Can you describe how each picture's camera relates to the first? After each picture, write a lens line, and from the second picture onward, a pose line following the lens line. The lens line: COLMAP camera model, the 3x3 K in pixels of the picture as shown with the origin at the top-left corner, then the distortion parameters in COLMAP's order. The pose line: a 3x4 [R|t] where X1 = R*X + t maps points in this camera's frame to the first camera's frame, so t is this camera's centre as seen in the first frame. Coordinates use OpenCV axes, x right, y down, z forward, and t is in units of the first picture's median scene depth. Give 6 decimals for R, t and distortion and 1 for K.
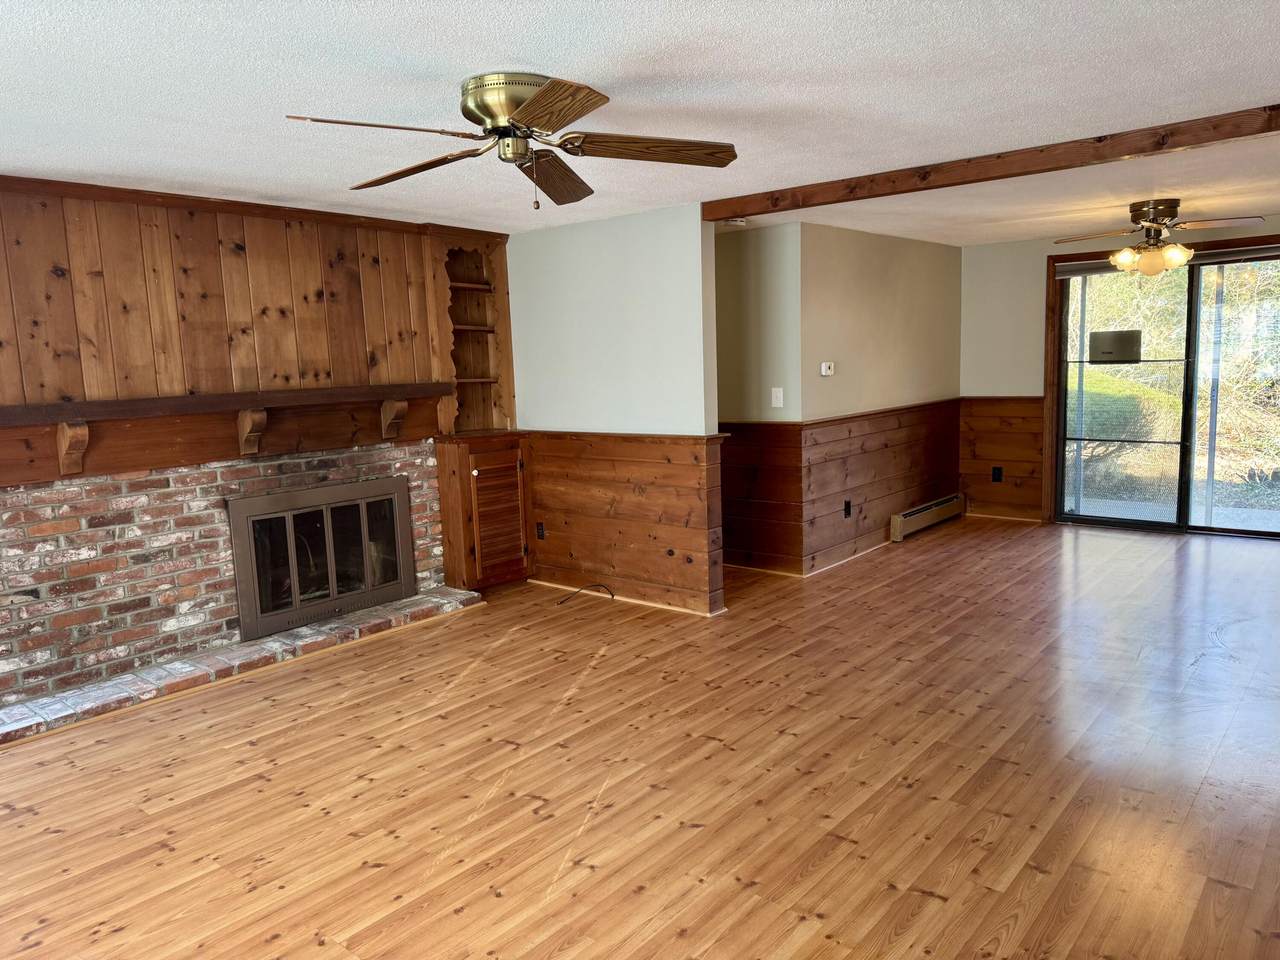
lens RADIAL K [[895.9, 0, 647.5], [0, 895.9, 481.2], [0, 0, 1]] dist [0.055285, -0.067741]
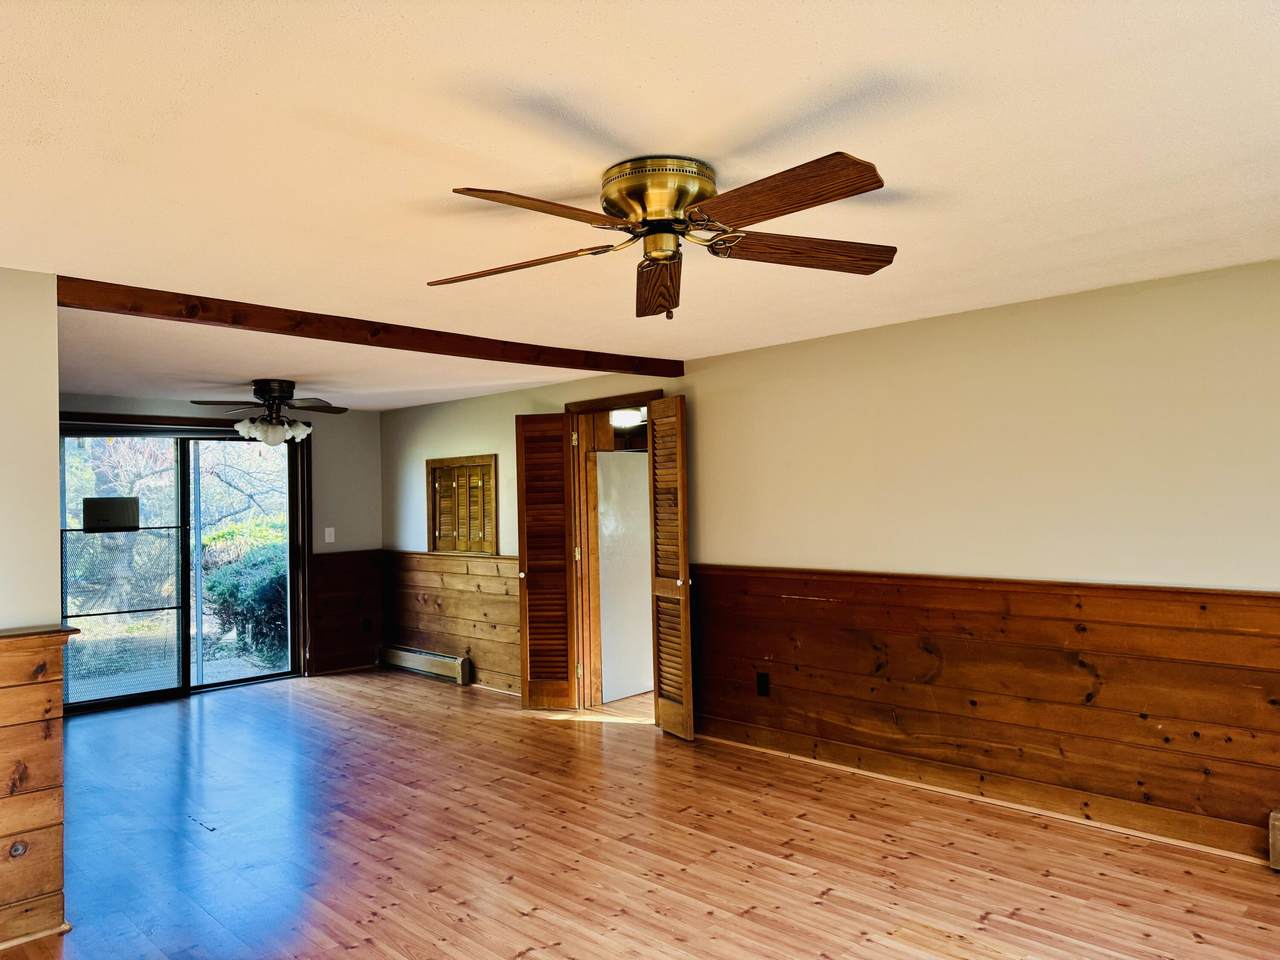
lens RADIAL K [[895.9, 0, 633.2], [0, 895.9, 484.7], [0, 0, 1]] dist [0.055285, -0.067741]
pose [[0.092757, 0.047653, 0.994548, -0.556895], [0.153655, 0.986204, -0.061584, -0.052825], [-0.983761, 0.158530, 0.084155, 0.552251]]
